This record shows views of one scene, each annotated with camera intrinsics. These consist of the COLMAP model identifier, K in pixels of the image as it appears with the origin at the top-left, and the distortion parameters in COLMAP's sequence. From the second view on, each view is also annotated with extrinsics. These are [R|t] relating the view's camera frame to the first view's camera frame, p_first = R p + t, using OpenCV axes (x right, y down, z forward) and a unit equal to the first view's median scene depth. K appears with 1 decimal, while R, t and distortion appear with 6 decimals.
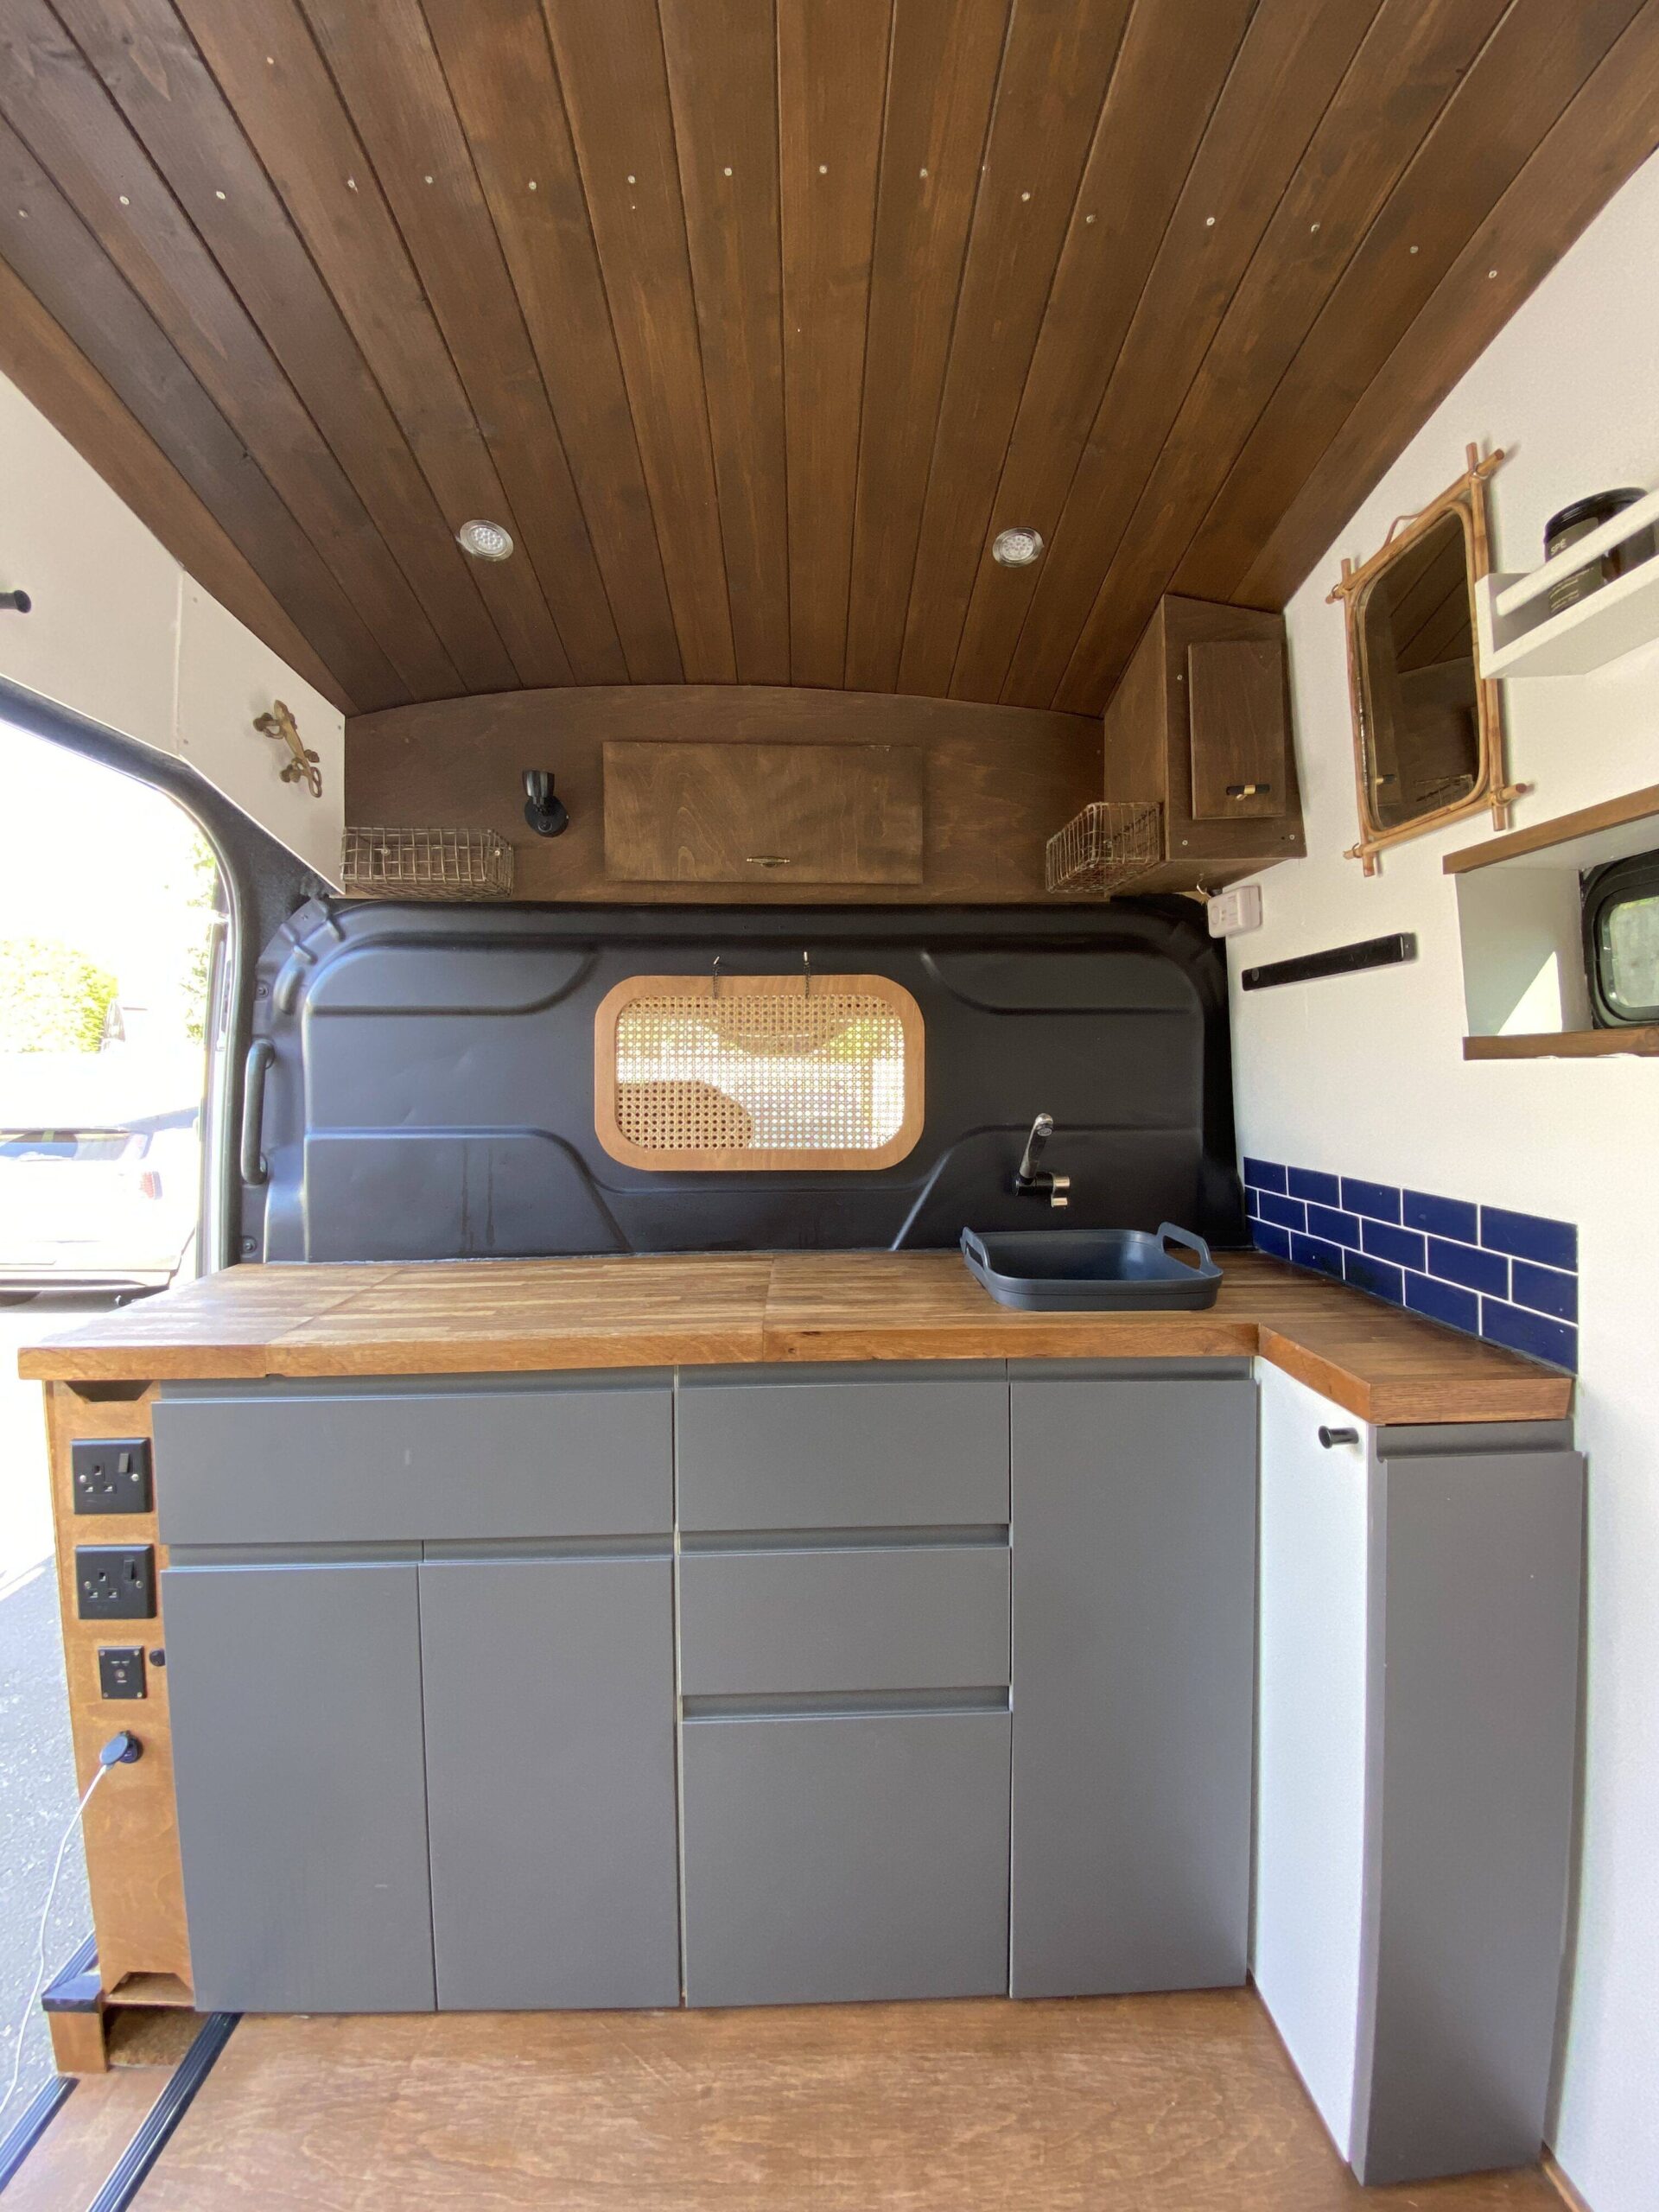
lens RADIAL K [[897.9, 0, 839.9], [0, 897.9, 1108.1], [0, 0, 1]] dist [0.007991, -0.010330]
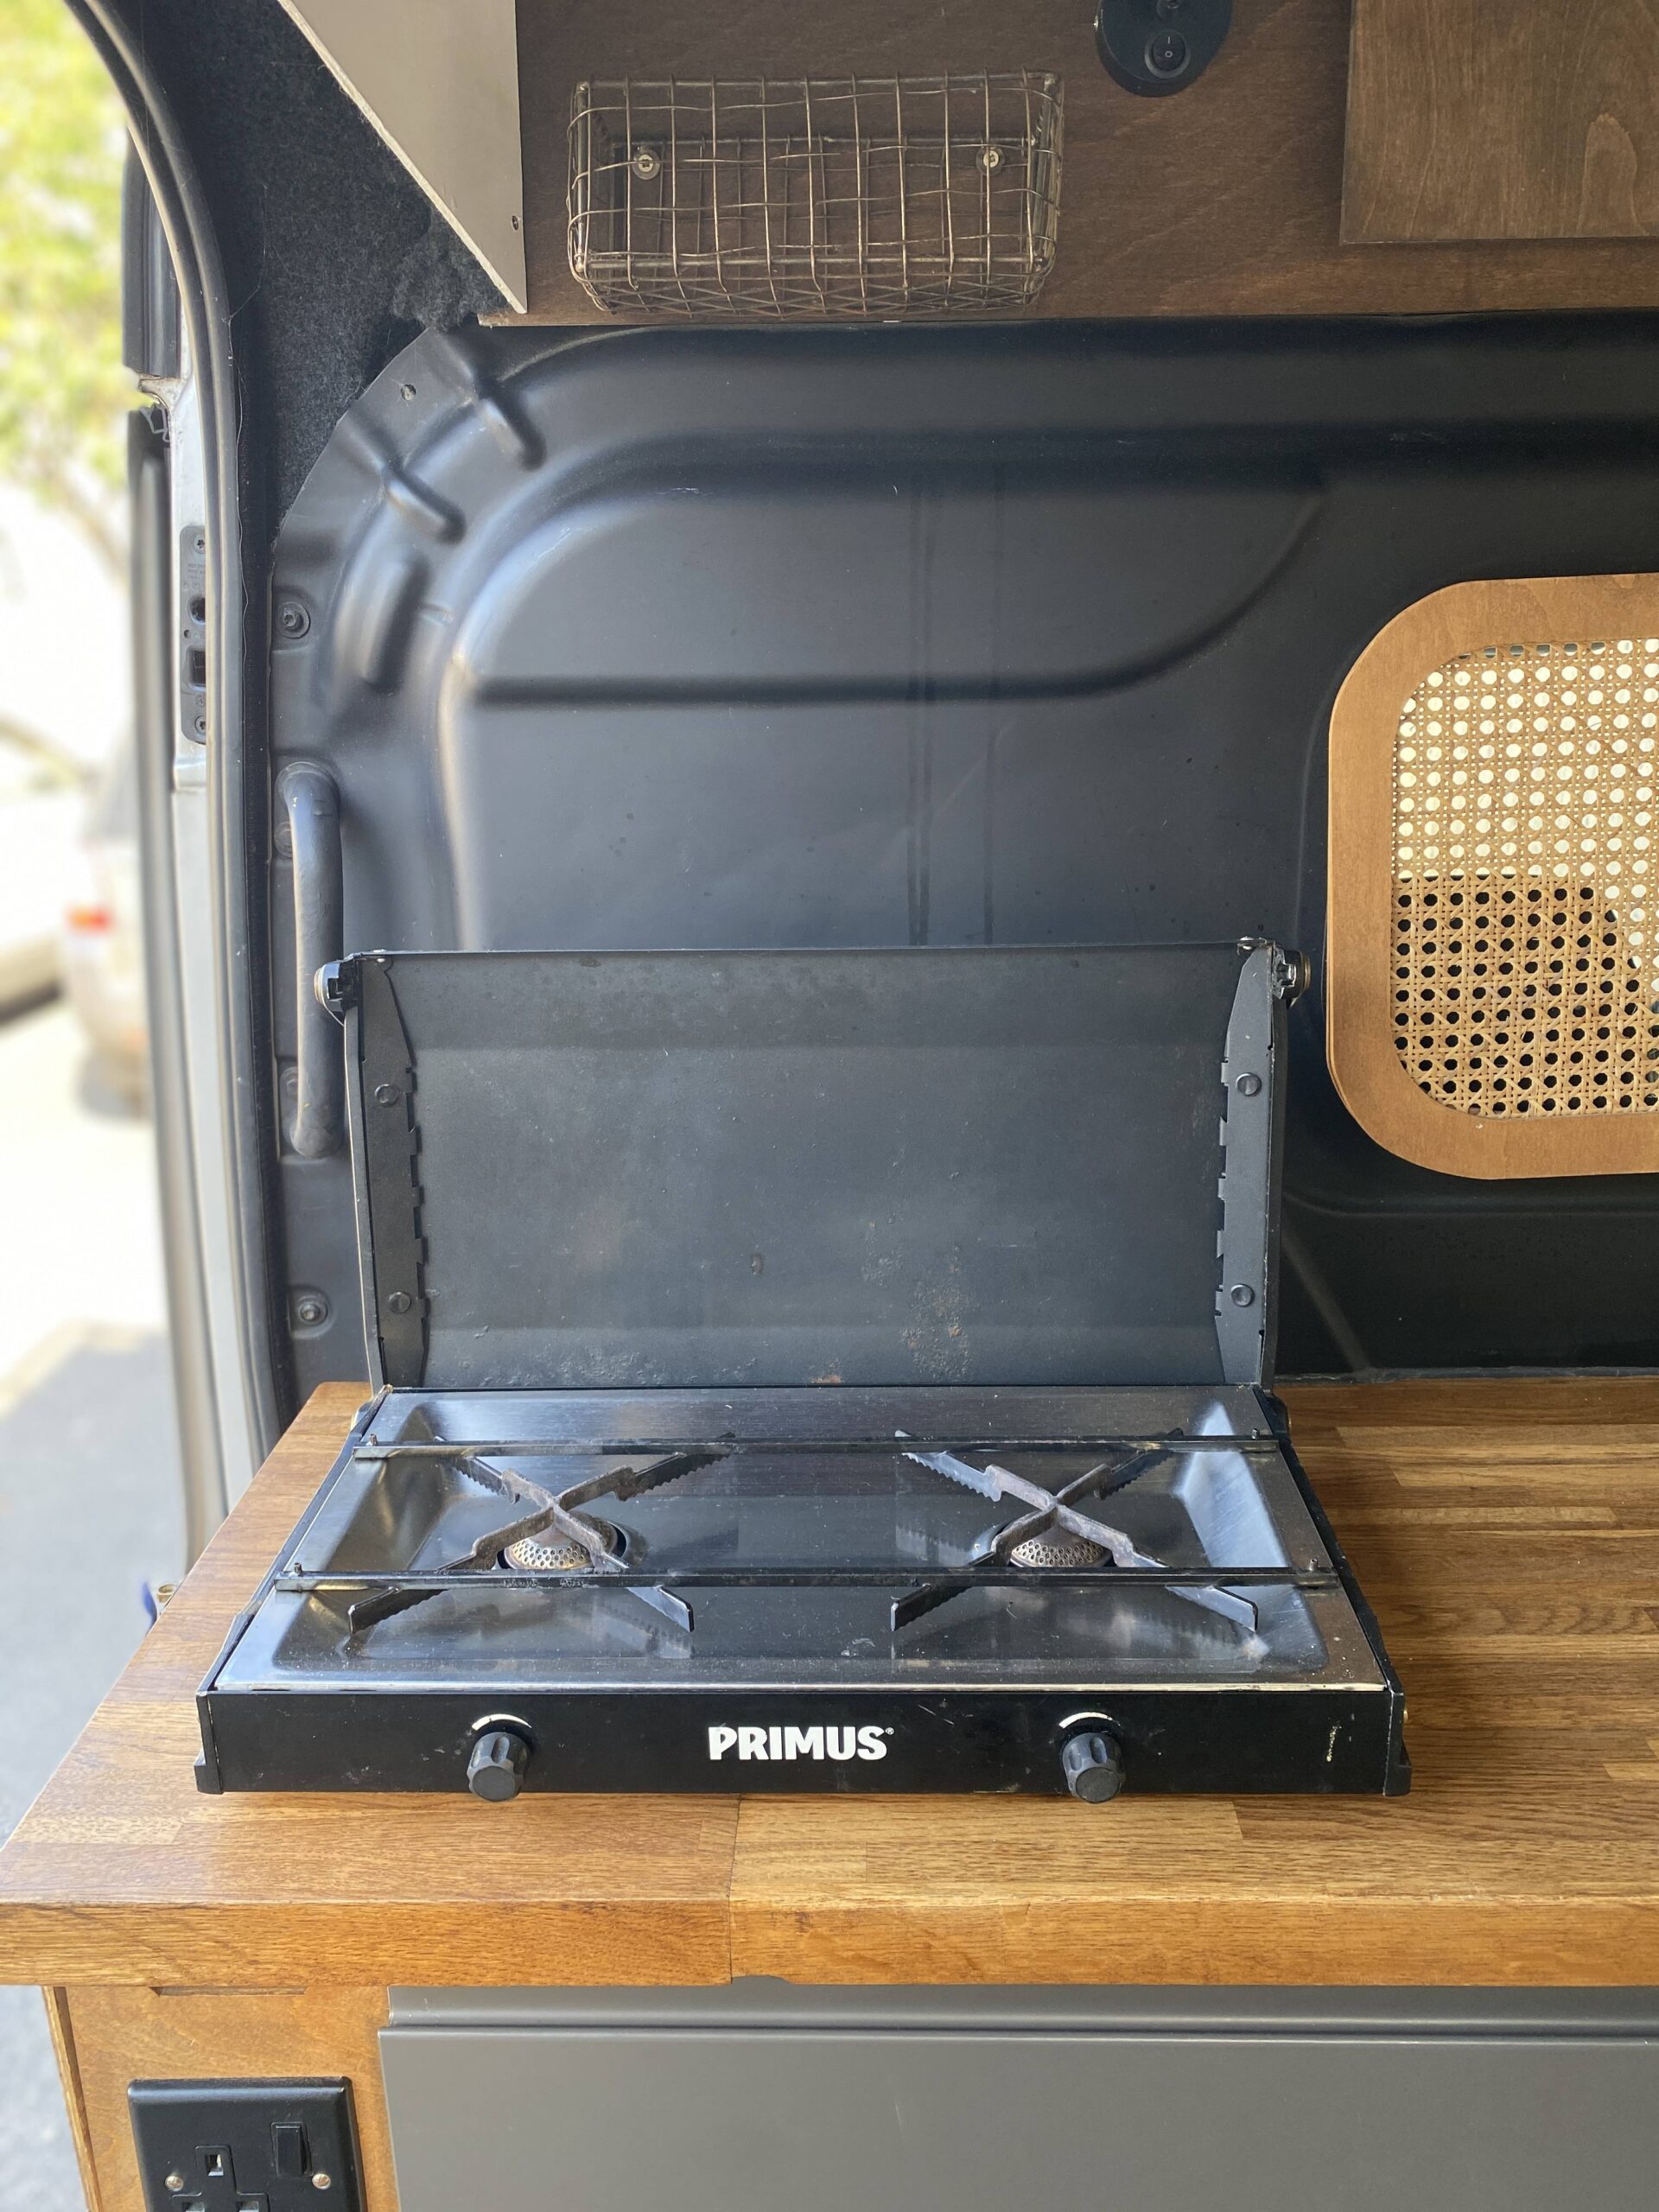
lens RADIAL K [[1706.6, 0, 823.0], [0, 1706.6, 1092.8], [0, 0, 1]] dist [0.001092, 0.001843]
pose [[0.996852, 0.009964, -0.078652, -0.391503], [0.008191, 0.973818, 0.227180, -0.101713], [0.078856, -0.227109, 0.970671, 0.339980]]
